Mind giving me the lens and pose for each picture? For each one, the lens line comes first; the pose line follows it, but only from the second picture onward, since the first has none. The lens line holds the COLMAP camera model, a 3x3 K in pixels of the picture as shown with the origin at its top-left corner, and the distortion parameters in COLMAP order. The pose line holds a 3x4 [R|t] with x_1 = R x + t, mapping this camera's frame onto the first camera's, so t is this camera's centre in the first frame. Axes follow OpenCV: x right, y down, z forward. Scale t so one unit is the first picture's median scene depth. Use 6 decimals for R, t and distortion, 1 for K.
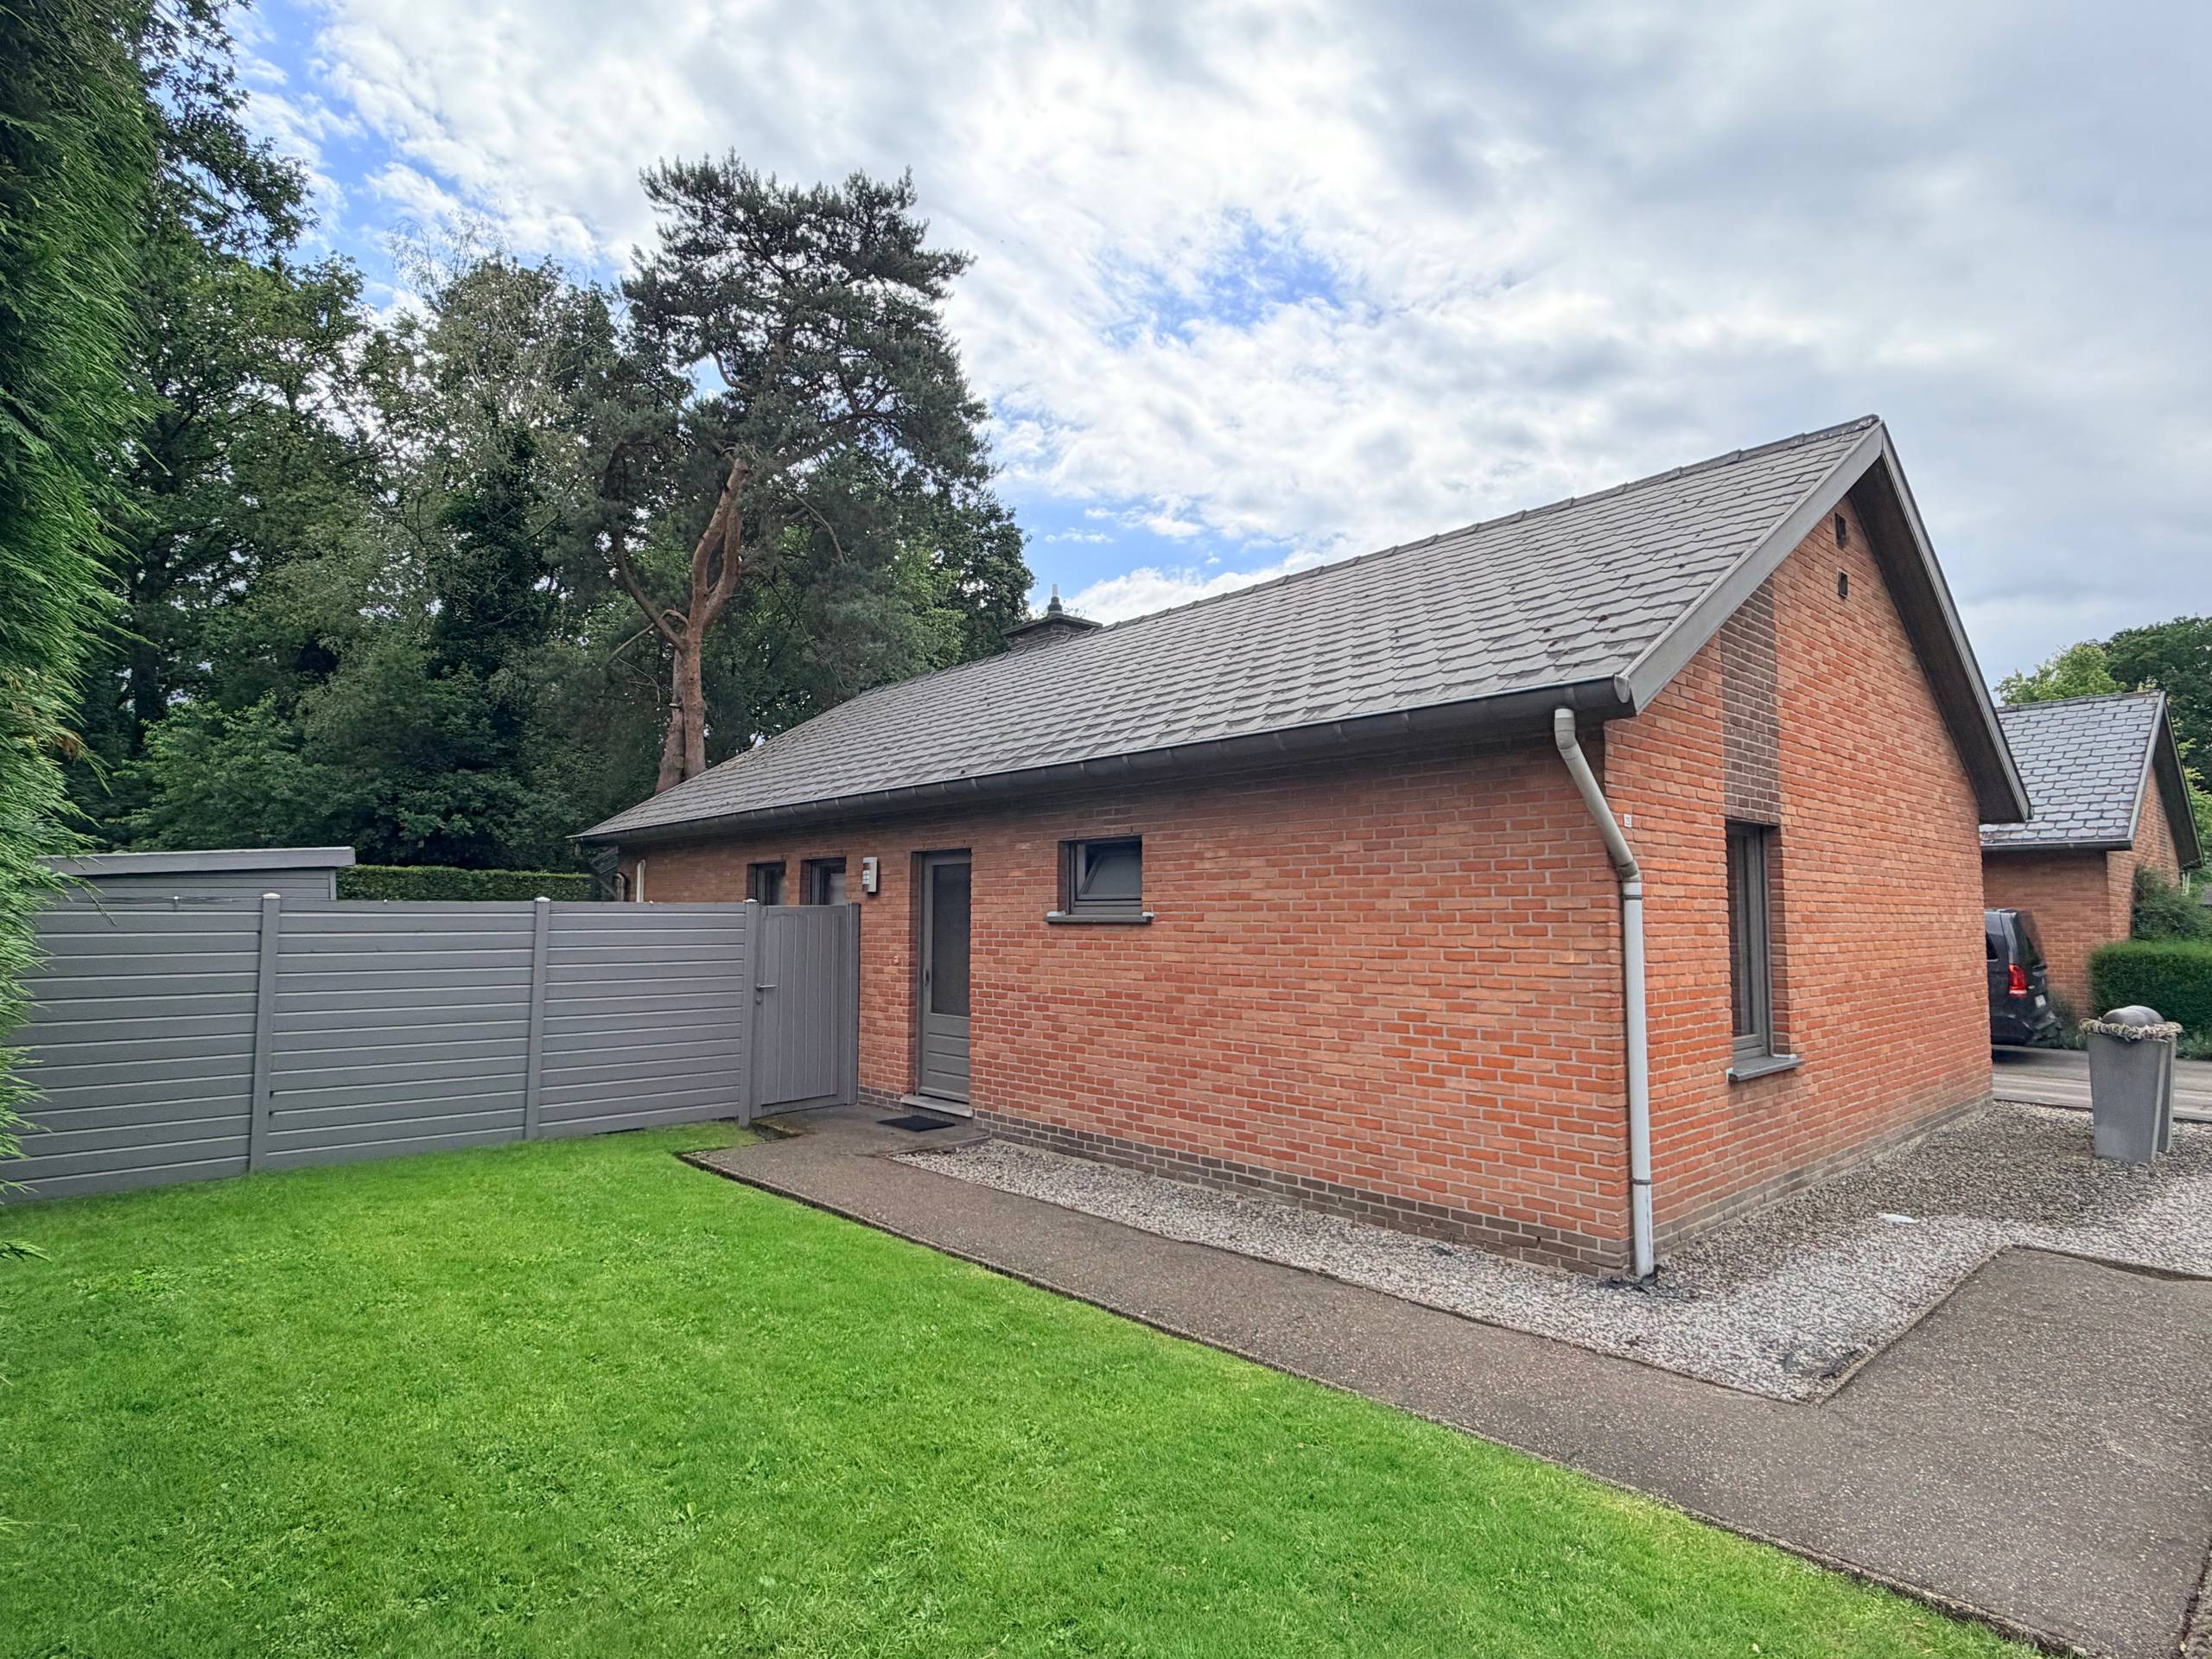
lens RADIAL K [[1238.3, 0, 1106.0], [0, 1238.3, 829.5], [0, 0, 1]] dist [-0.002529, -0.000958]
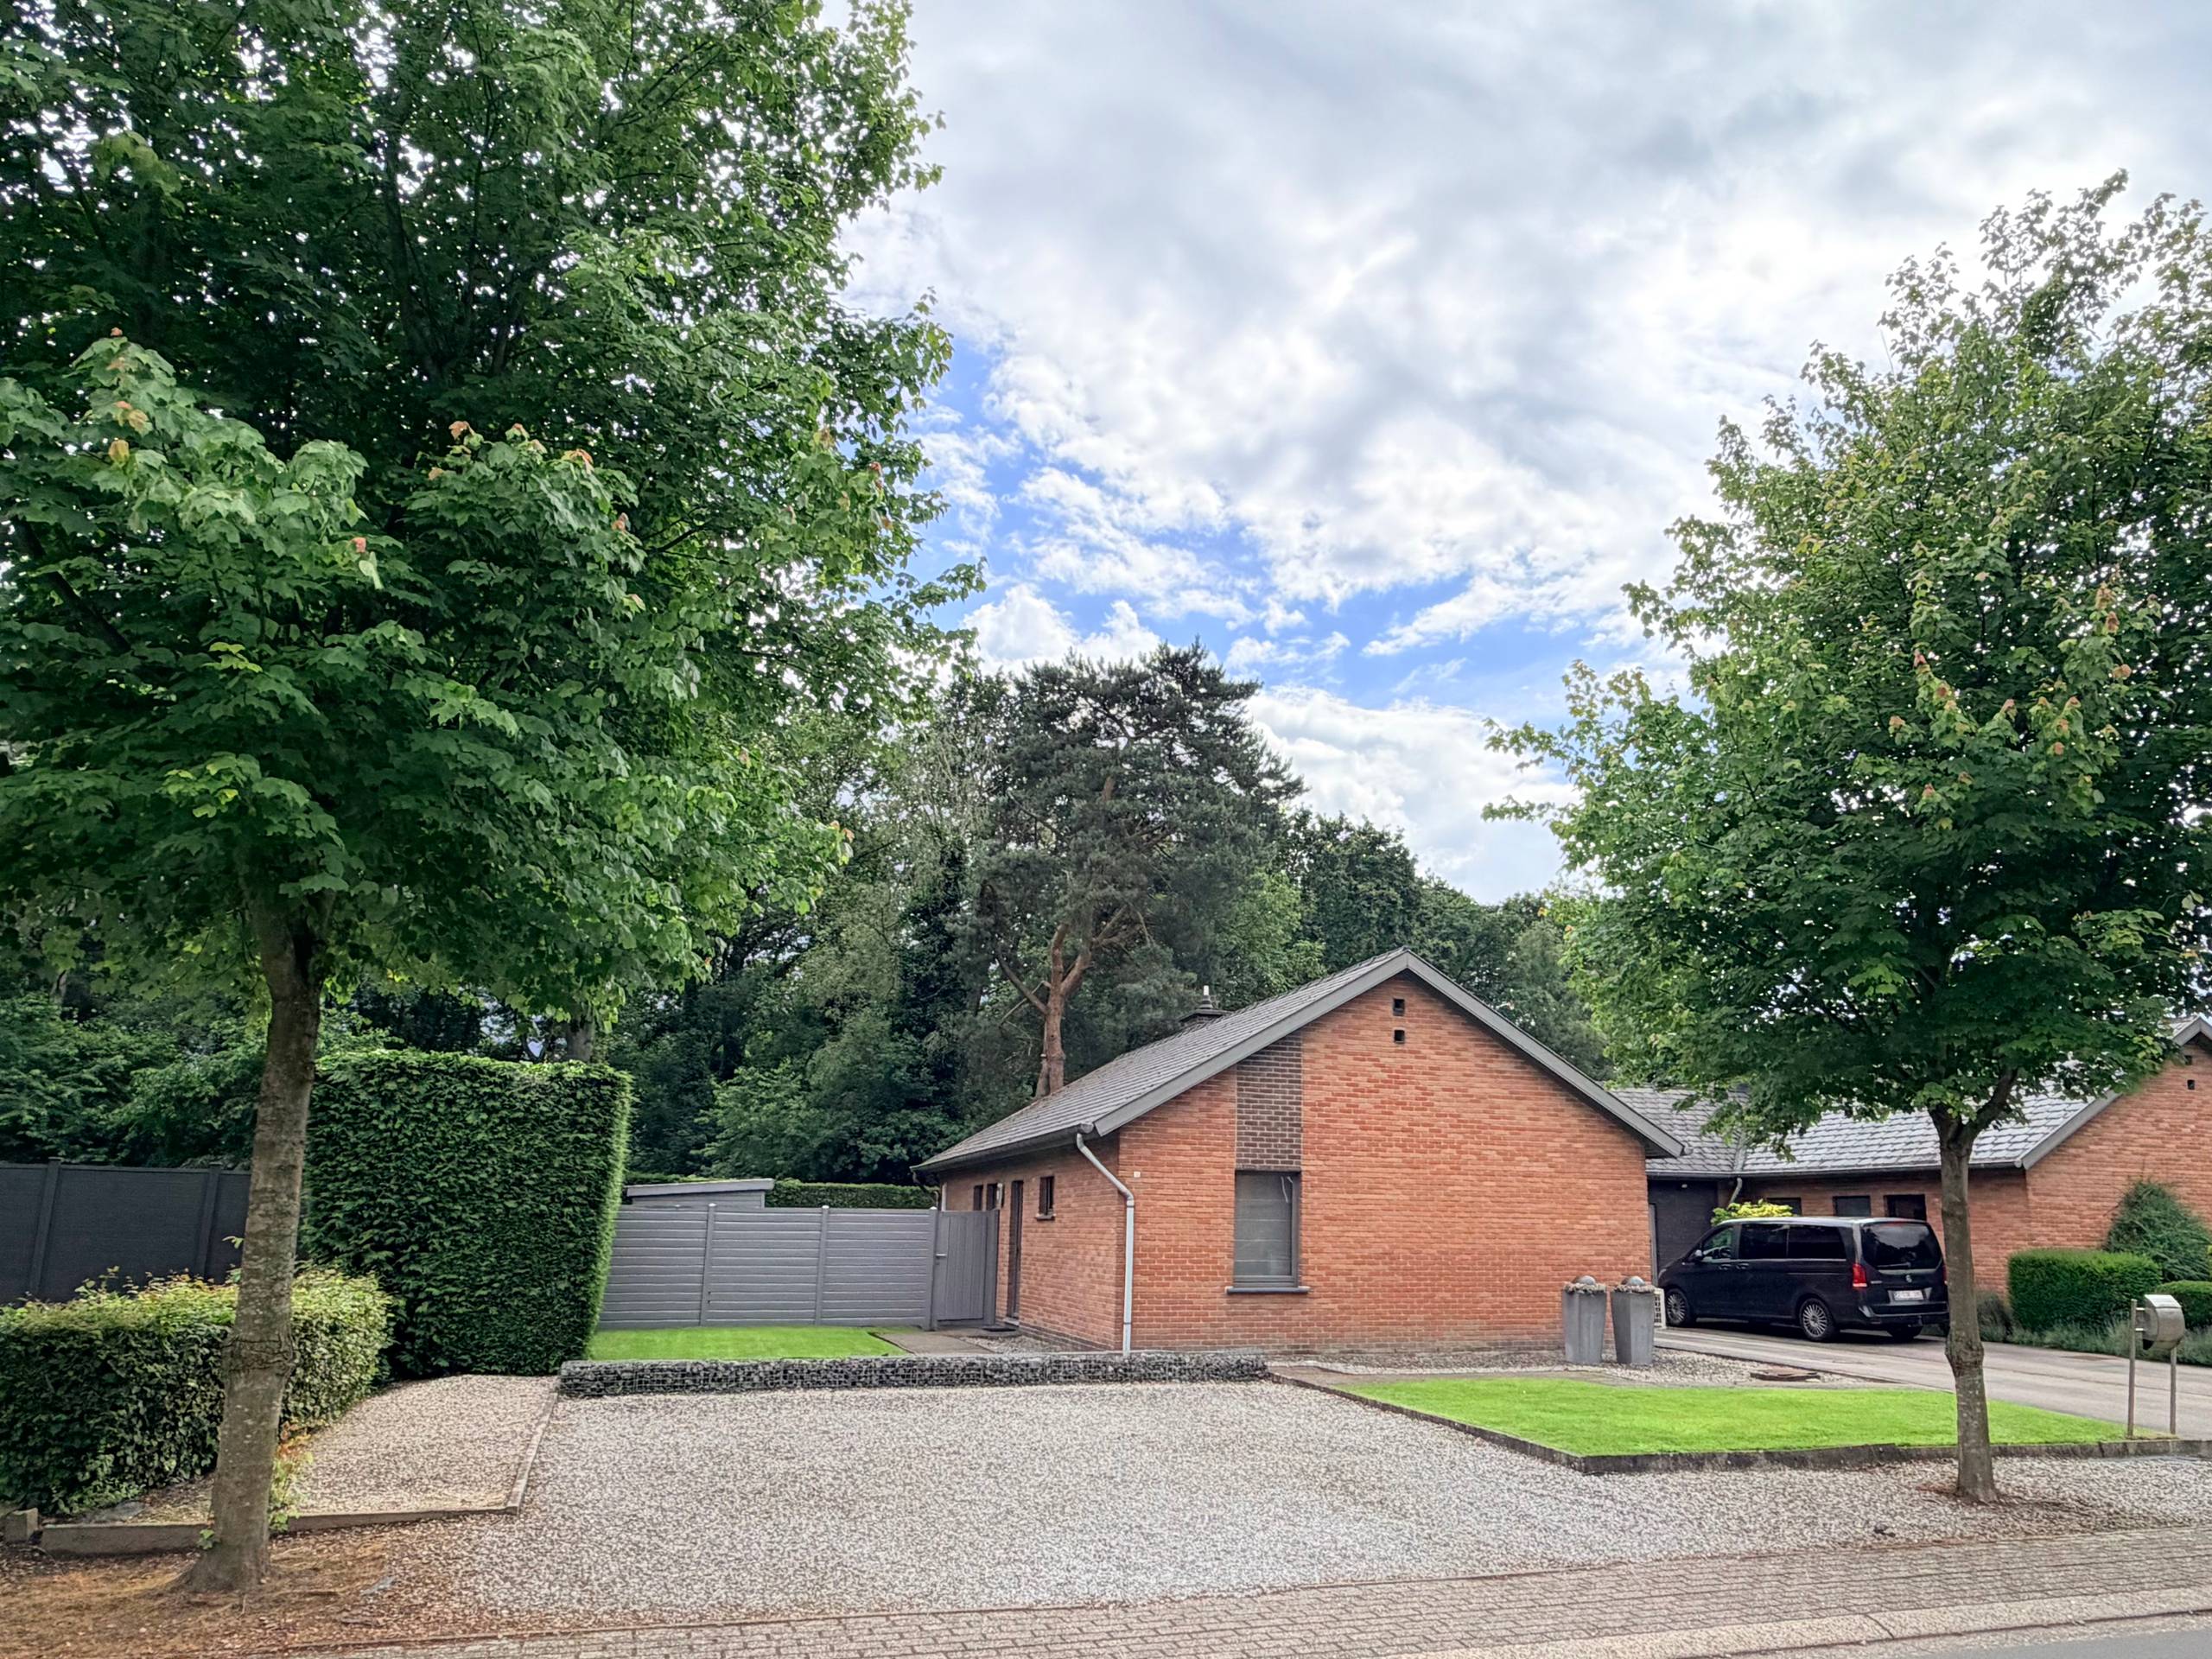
lens RADIAL K [[1481.8, 0, 1106.0], [0, 1481.8, 829.5], [0, 0, 1]] dist [-0.010431, -0.001089]
pose [[0.907641, -0.099118, -0.407878, 0.387369], [0.017090, 0.979641, -0.200030, -0.021711], [0.419400, 0.174585, 0.890856, -0.421033]]
